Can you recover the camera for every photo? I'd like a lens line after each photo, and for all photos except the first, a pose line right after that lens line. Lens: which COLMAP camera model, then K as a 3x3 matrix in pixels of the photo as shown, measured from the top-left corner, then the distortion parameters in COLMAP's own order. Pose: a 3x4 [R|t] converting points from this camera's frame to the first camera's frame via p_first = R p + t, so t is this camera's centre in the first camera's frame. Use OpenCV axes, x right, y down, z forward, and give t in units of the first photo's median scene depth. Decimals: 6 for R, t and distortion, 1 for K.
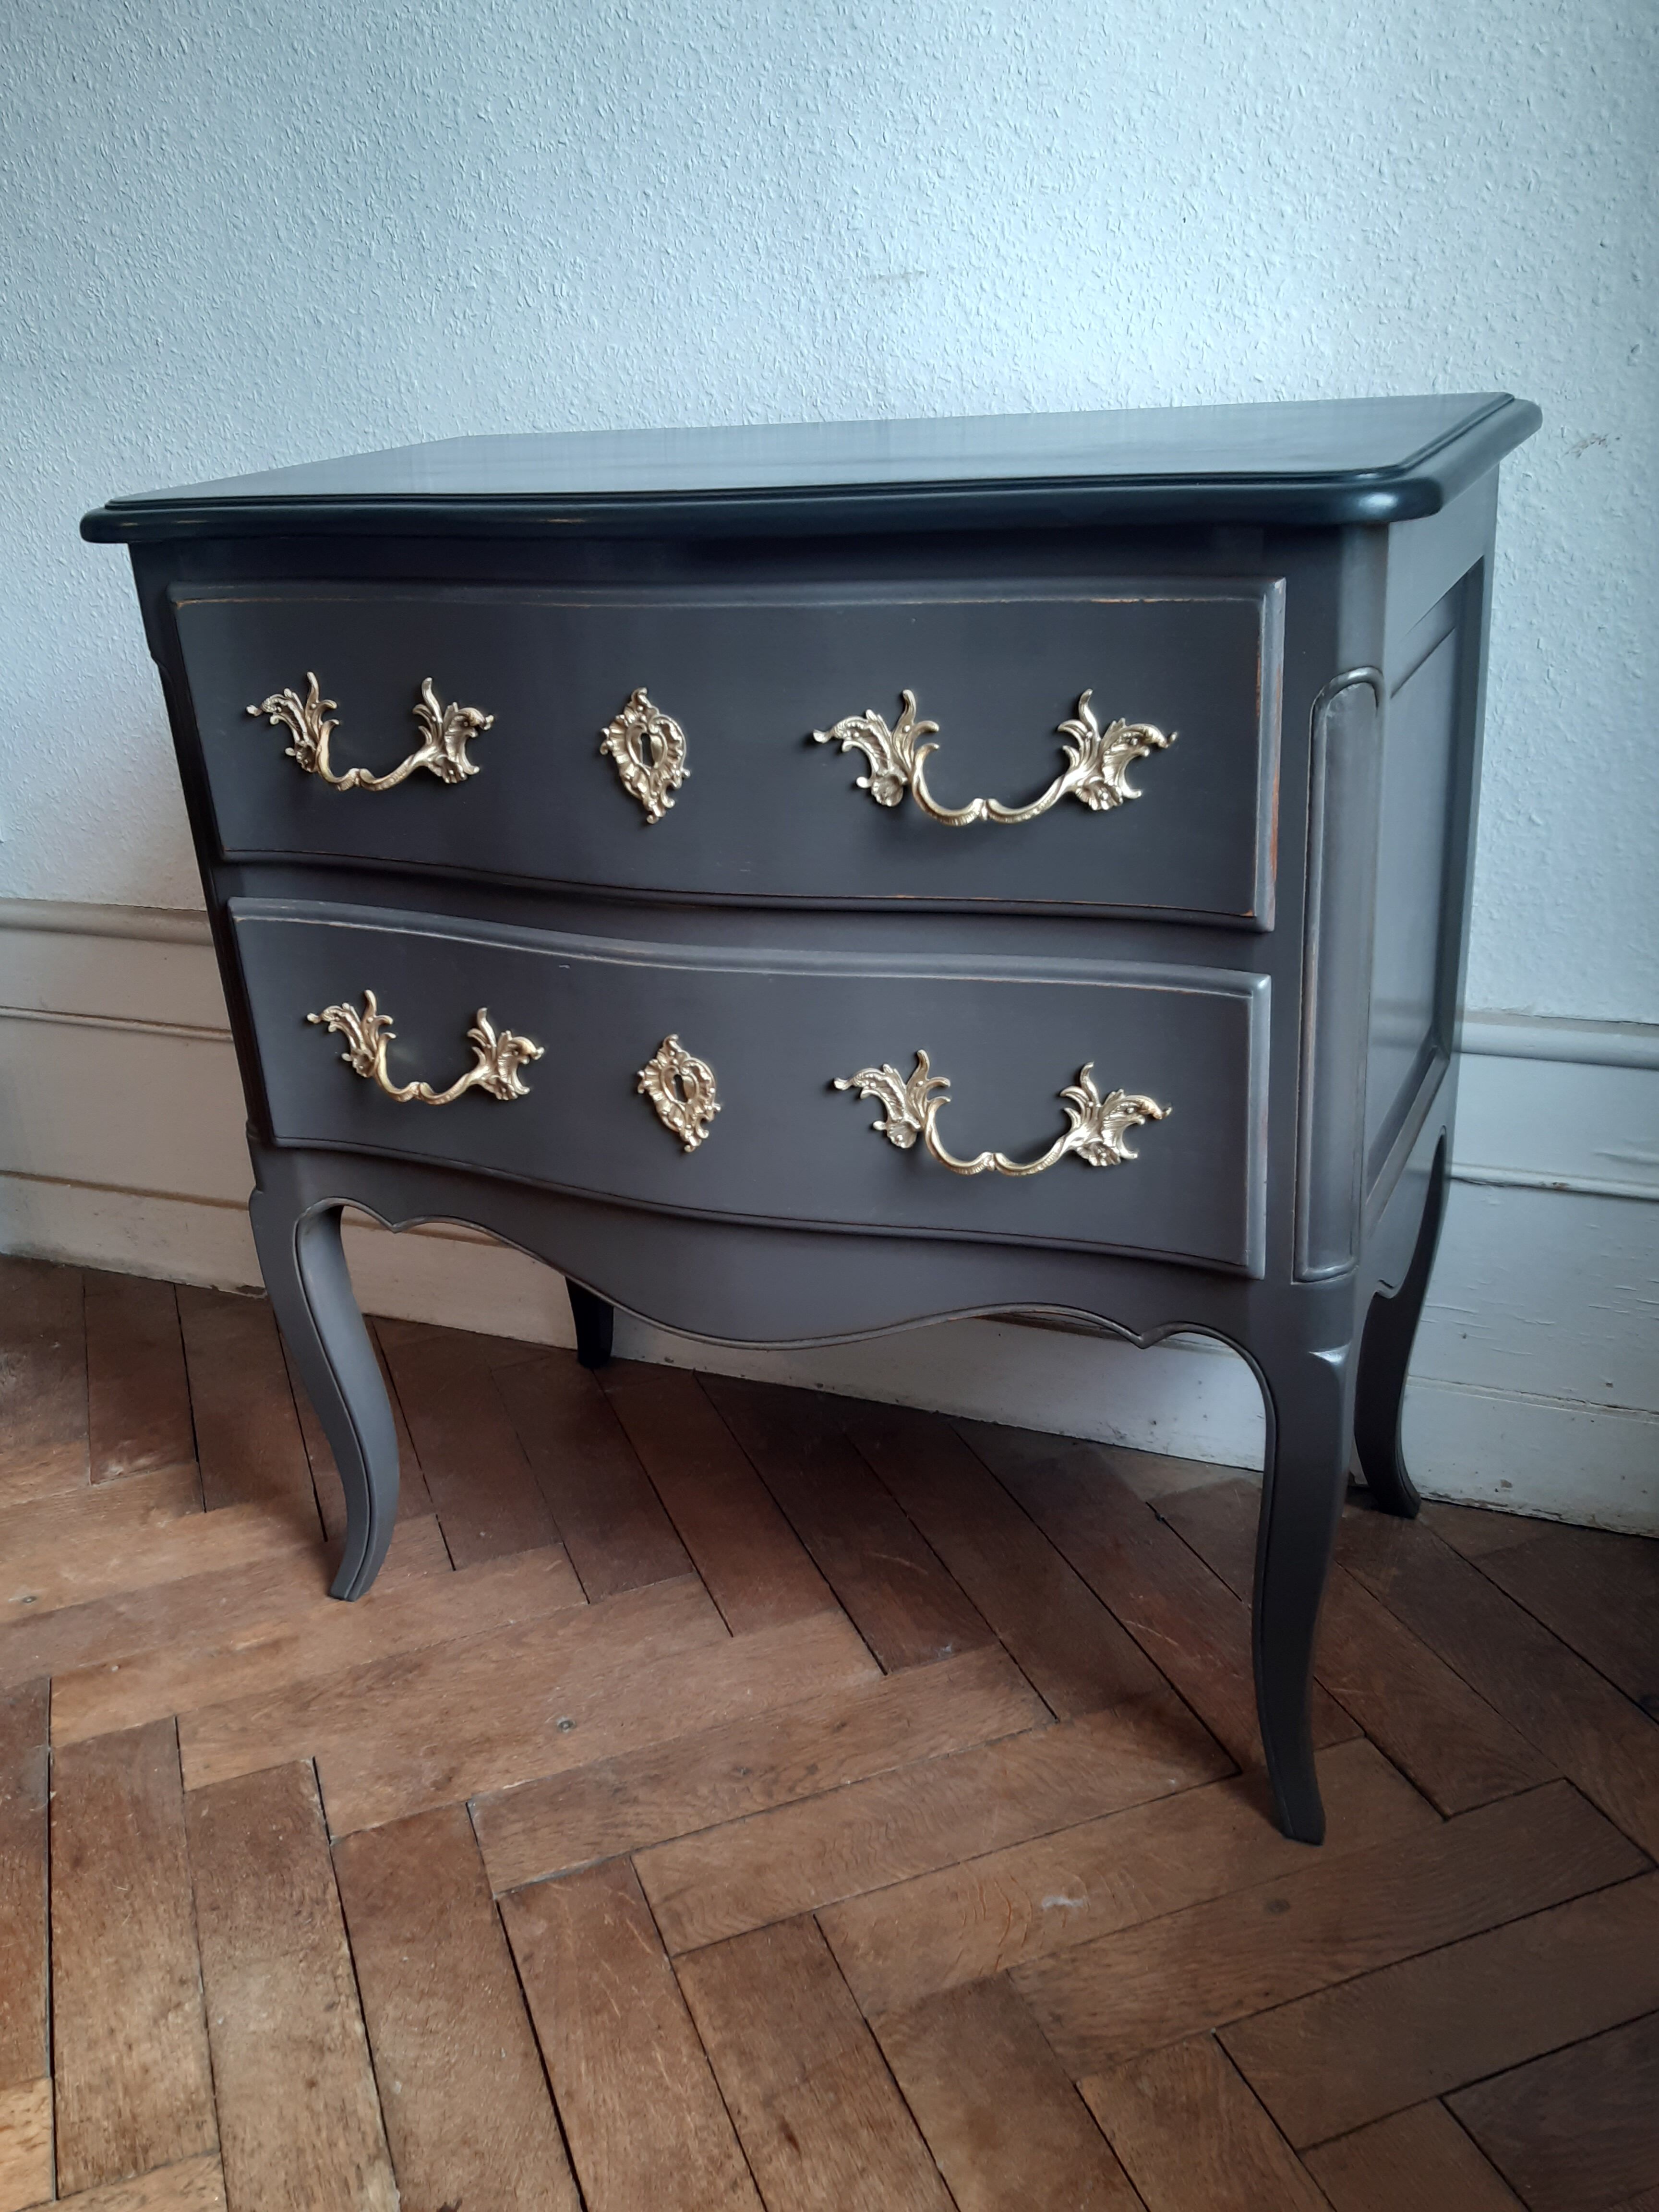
lens RADIAL K [[1961.1, 0, 818.6], [0, 1961.1, 1132.4], [0, 0, 1]] dist [0.060886, -0.128928]
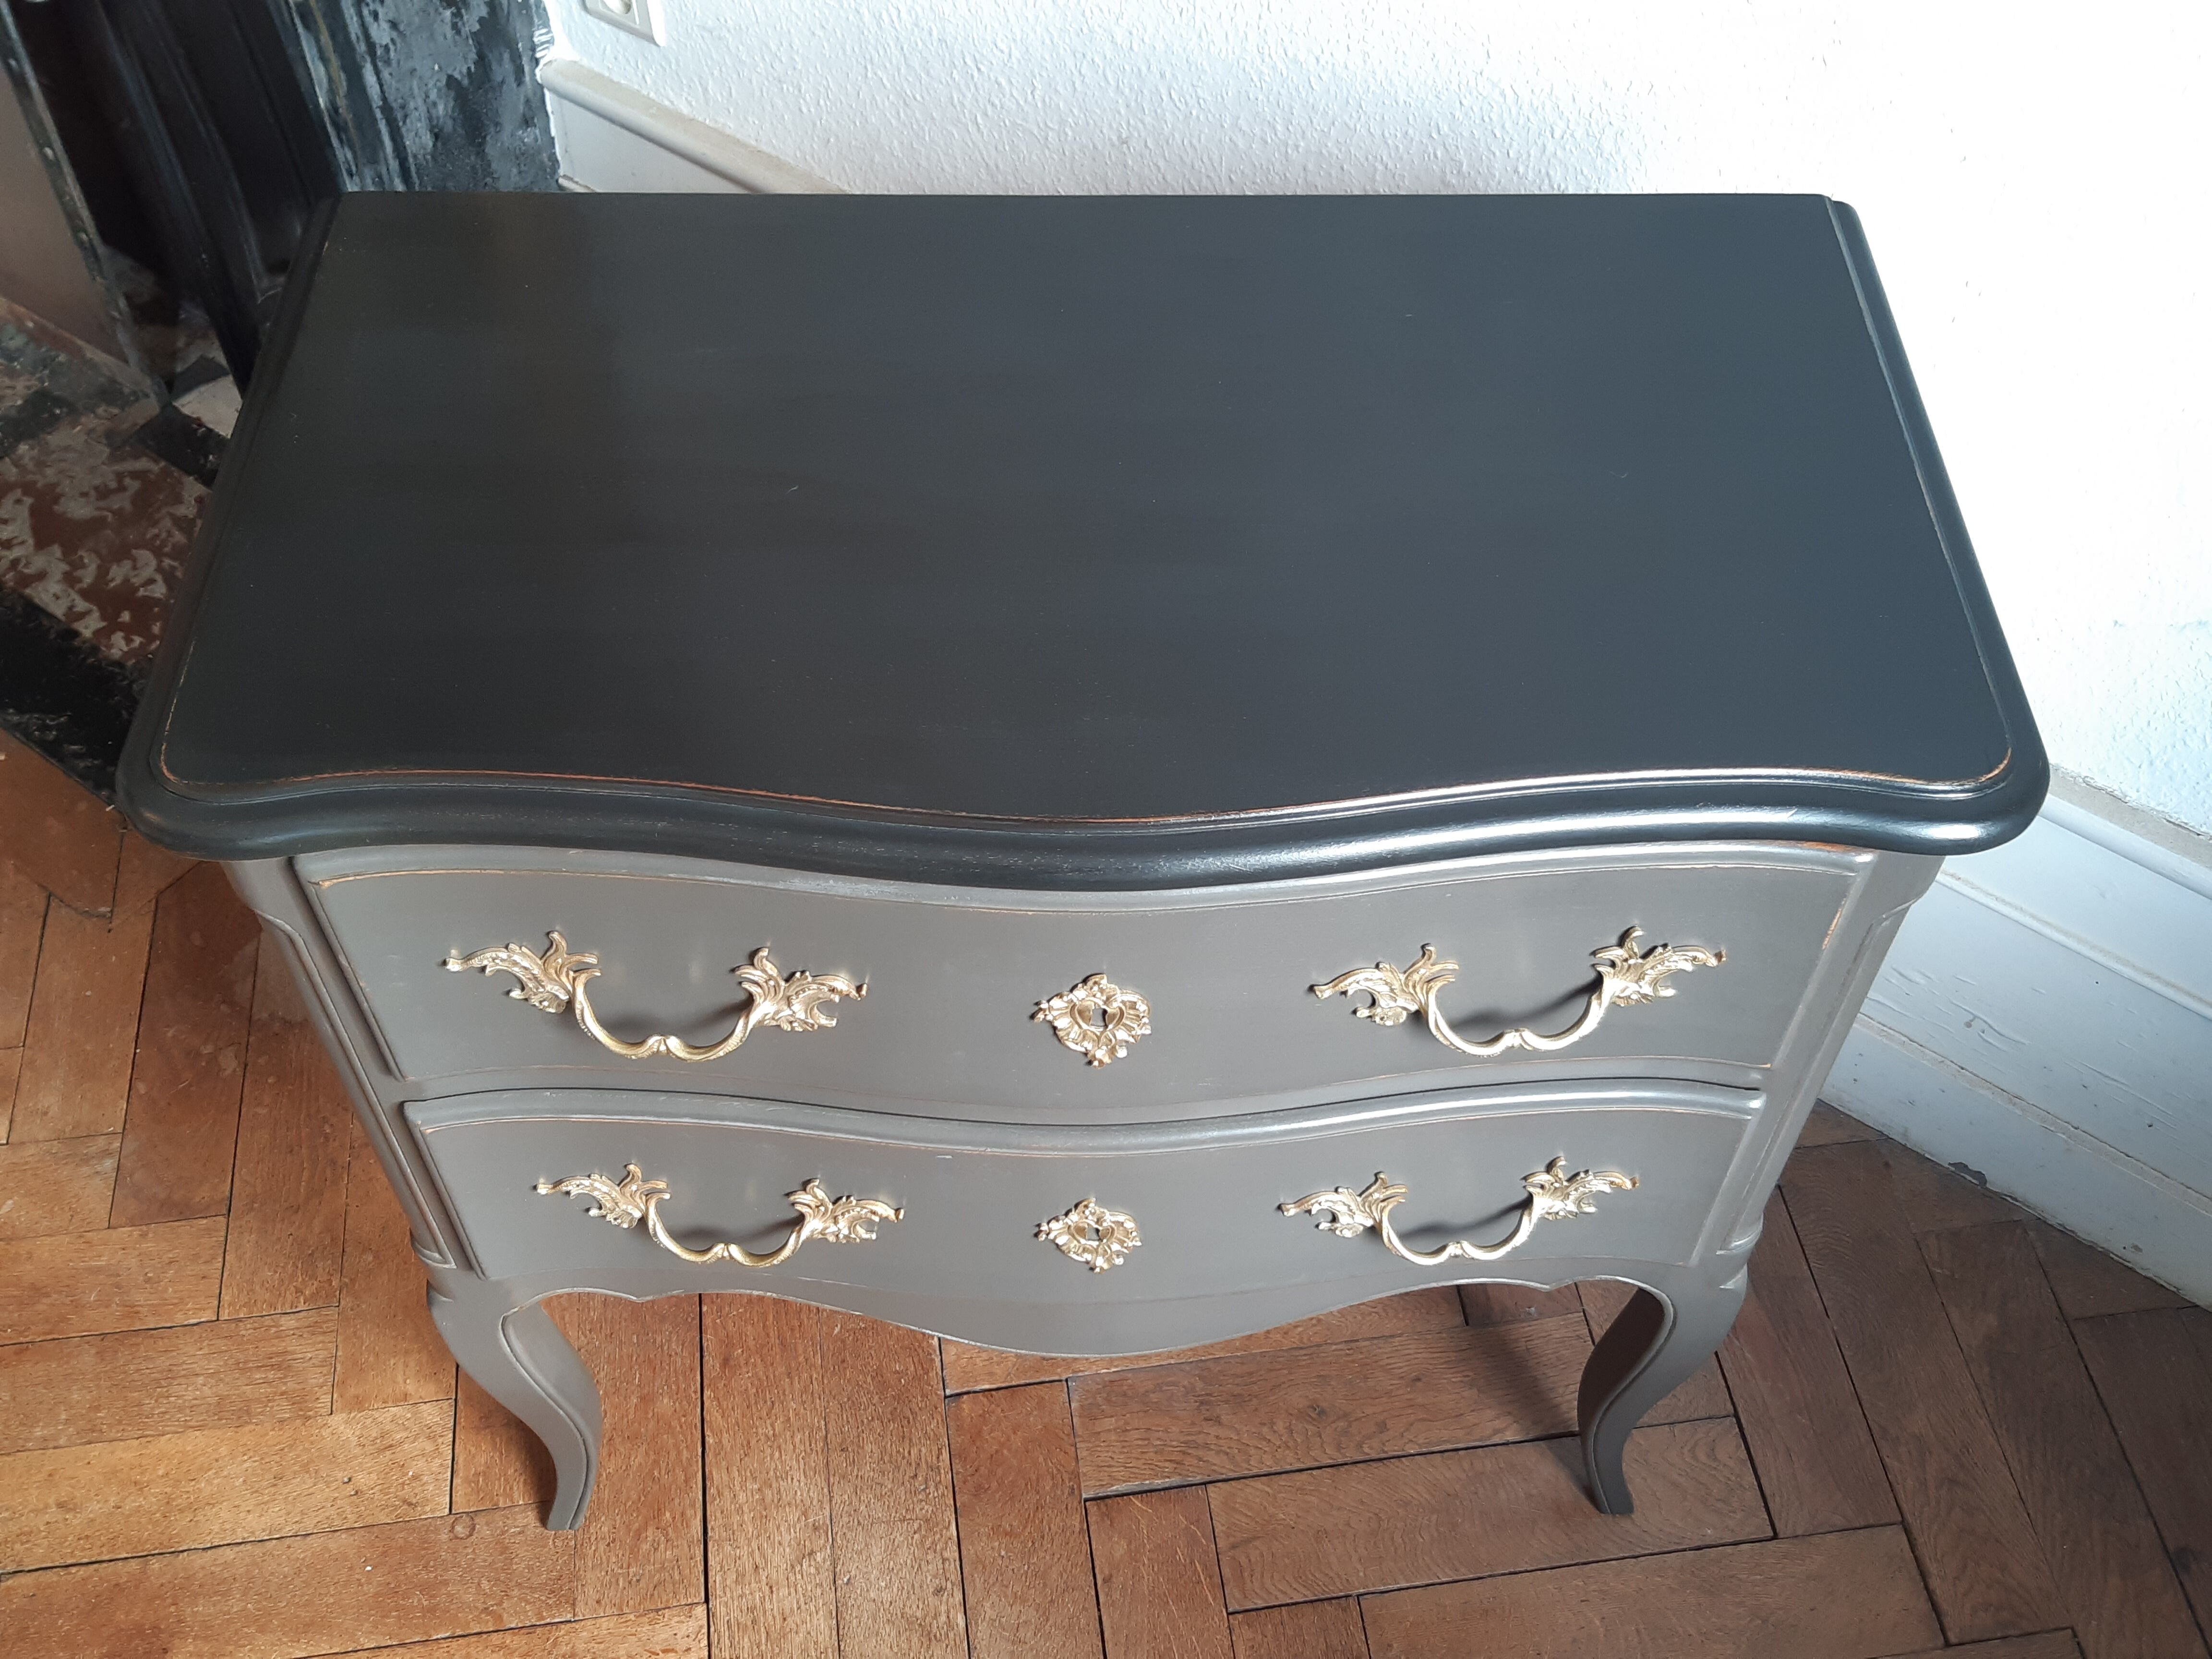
lens RADIAL K [[2172.6, 0, 1141.2], [0, 2172.6, 852.4], [0, 0, 1]] dist [0.006302, 0.000000]
pose [[0.976010, 0.209464, -0.059414, -0.129909], [-0.156464, 0.864525, 0.477614, -0.508492], [0.151408, -0.456860, 0.876559, 0.080238]]
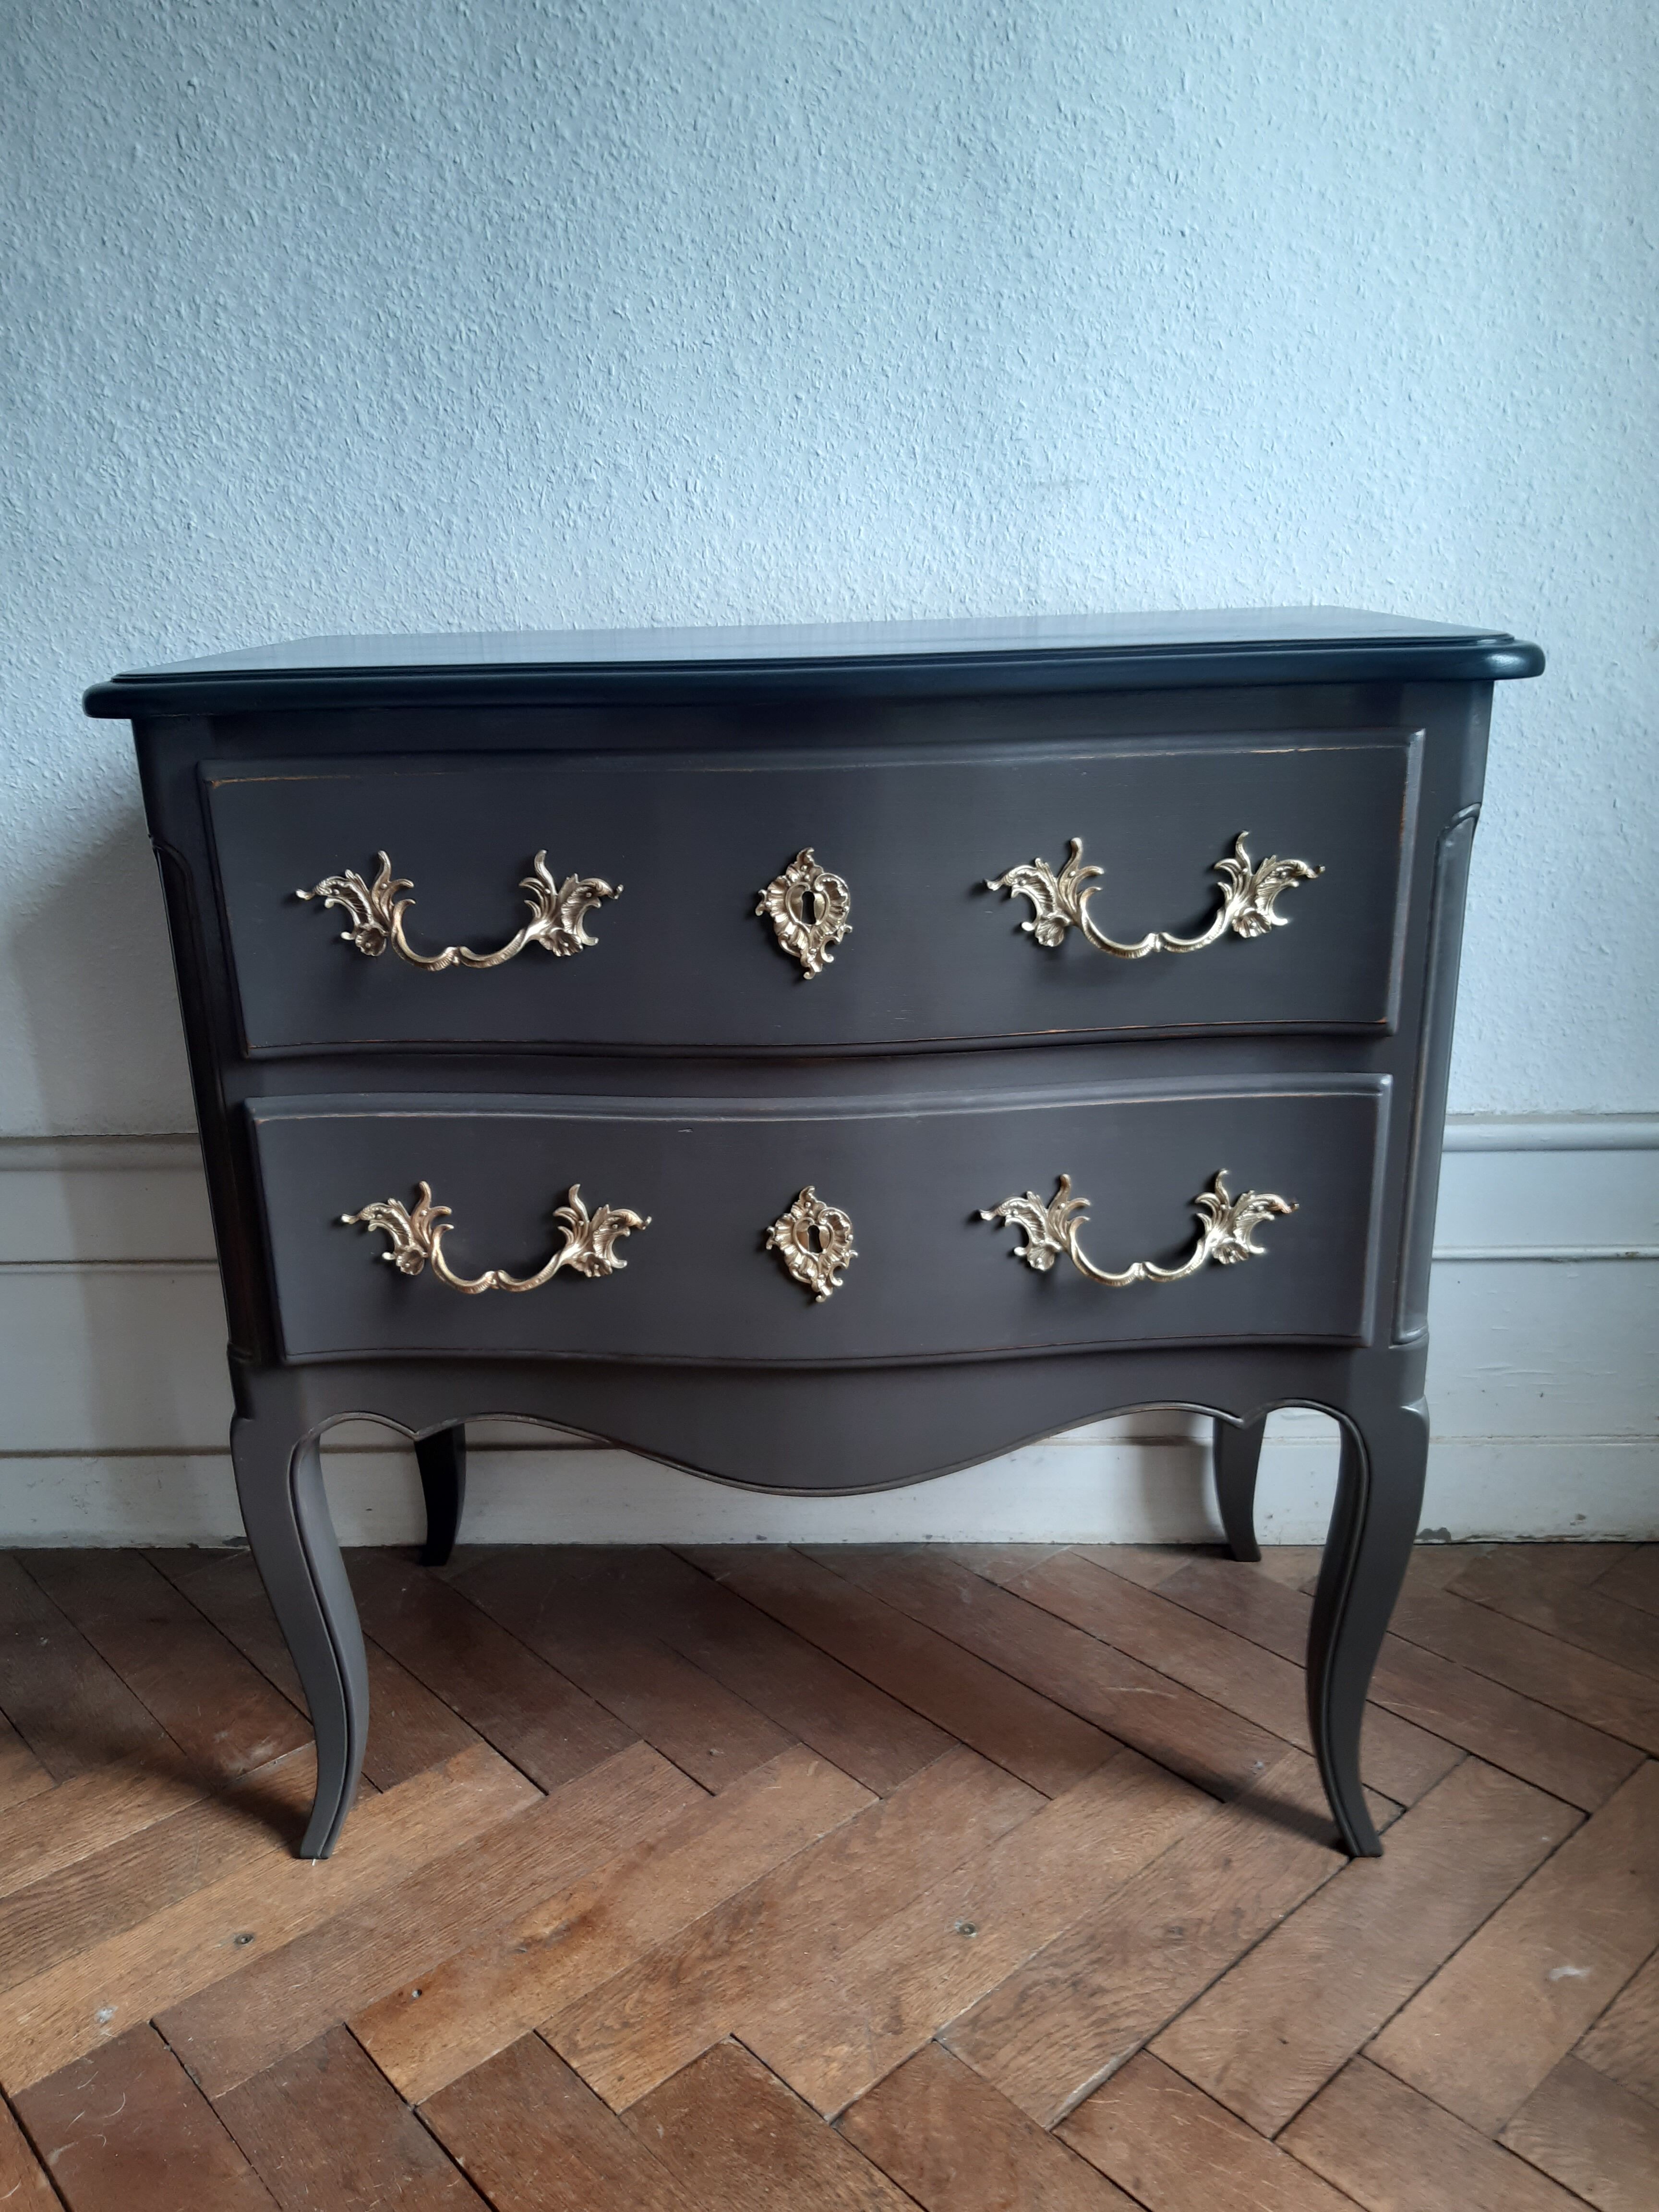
lens RADIAL K [[1697.2, 0, 805.0], [0, 1697.2, 1140.1], [0, 0, 1]] dist [0.043889, -0.093653]
pose [[0.929918, -0.084437, 0.357942, -0.494042], [0.116057, 0.990929, -0.067754, -0.032294], [-0.348975, 0.104547, 0.931282, 0.234153]]
